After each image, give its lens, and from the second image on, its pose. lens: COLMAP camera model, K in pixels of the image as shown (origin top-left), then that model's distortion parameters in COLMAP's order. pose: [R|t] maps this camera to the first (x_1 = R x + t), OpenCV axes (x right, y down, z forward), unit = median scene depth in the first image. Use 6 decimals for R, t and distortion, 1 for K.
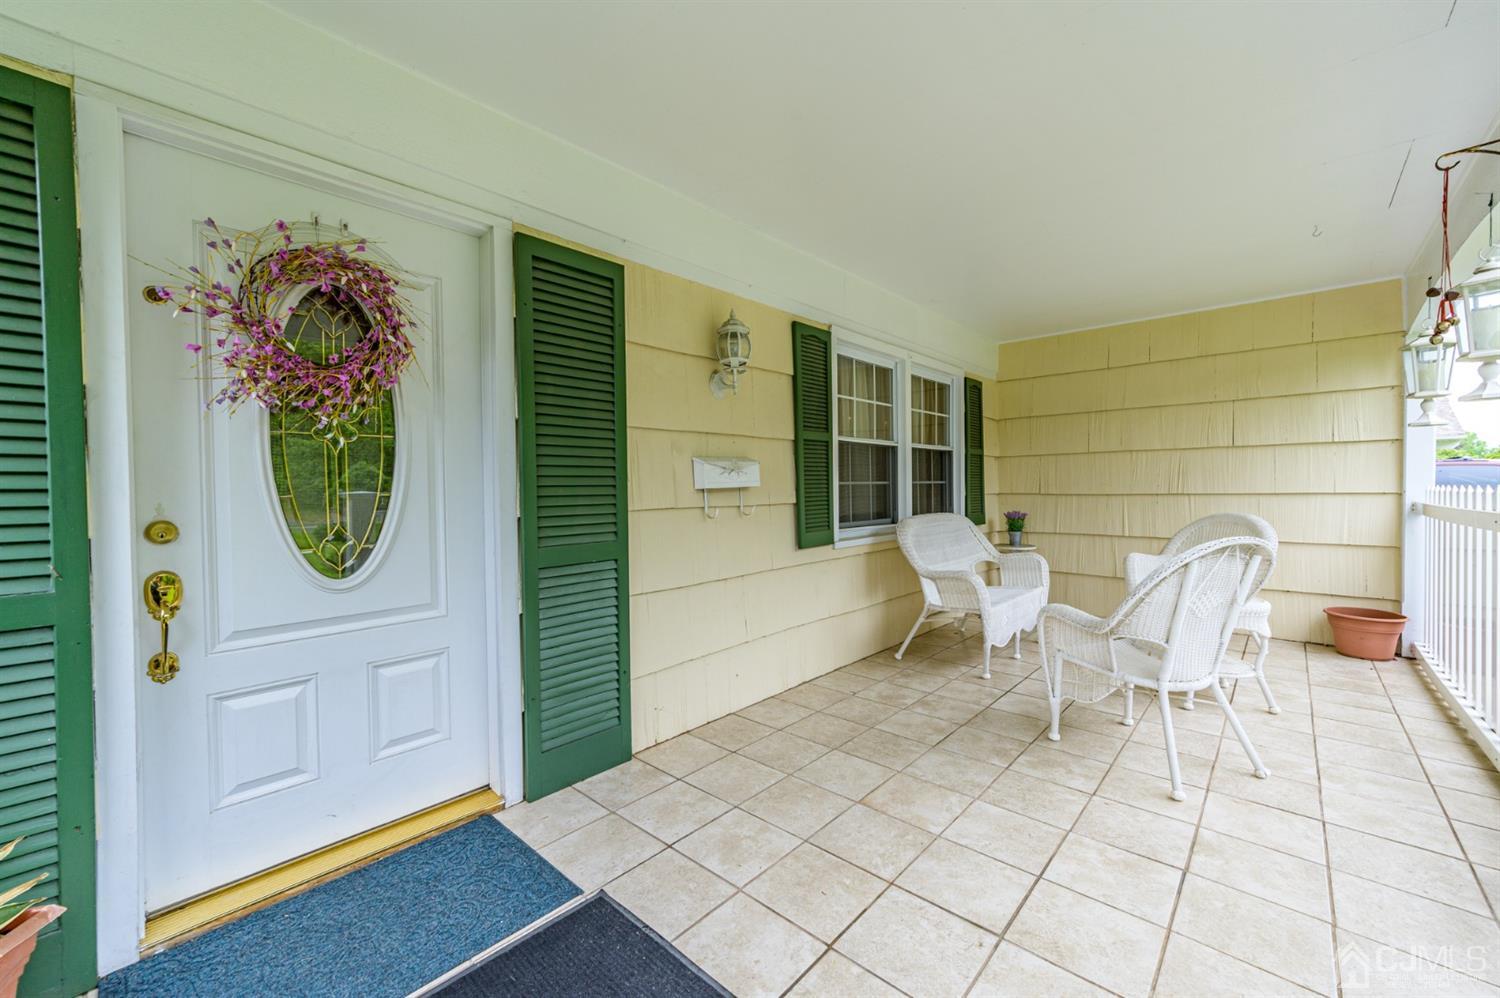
lens RADIAL K [[589.0, 0, 744.5], [0, 589.0, 499.9], [0, 0, 1]] dist [0.000164, 0.000112]
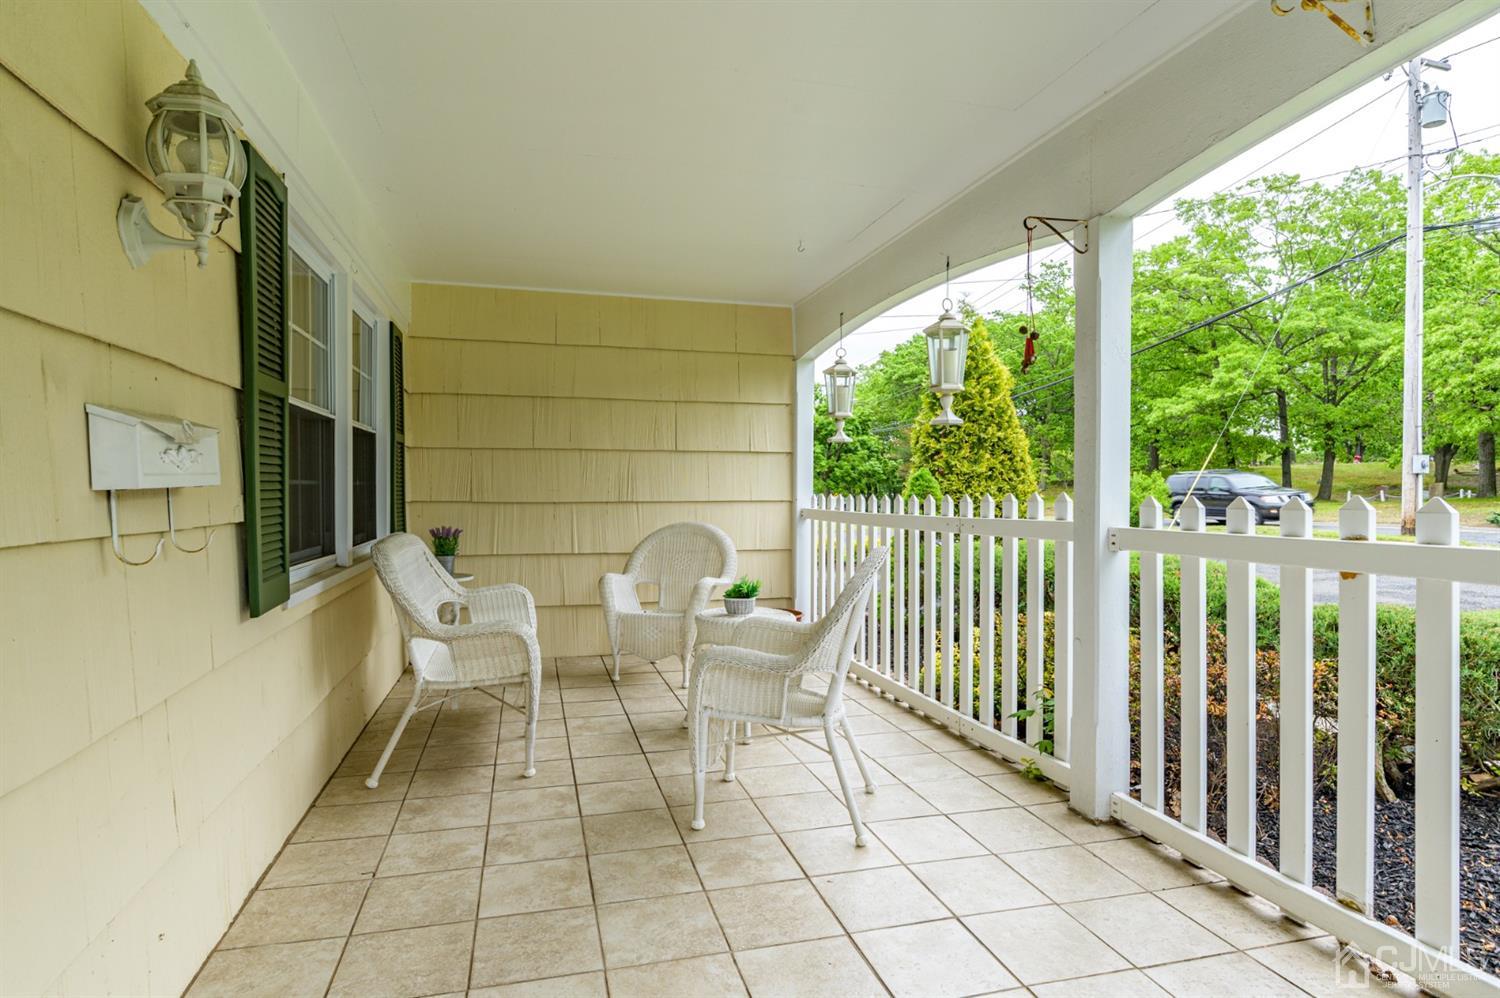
lens RADIAL K [[800.4, 0, 745.8], [0, 800.4, 499.5], [0, 0, 1]] dist [-0.004599, -0.002508]
pose [[0.538105, 0.001345, 0.842877, -0.234986], [0.010363, 0.999913, -0.008211, -0.002794], [-0.842814, 0.013153, 0.538044, 0.306661]]
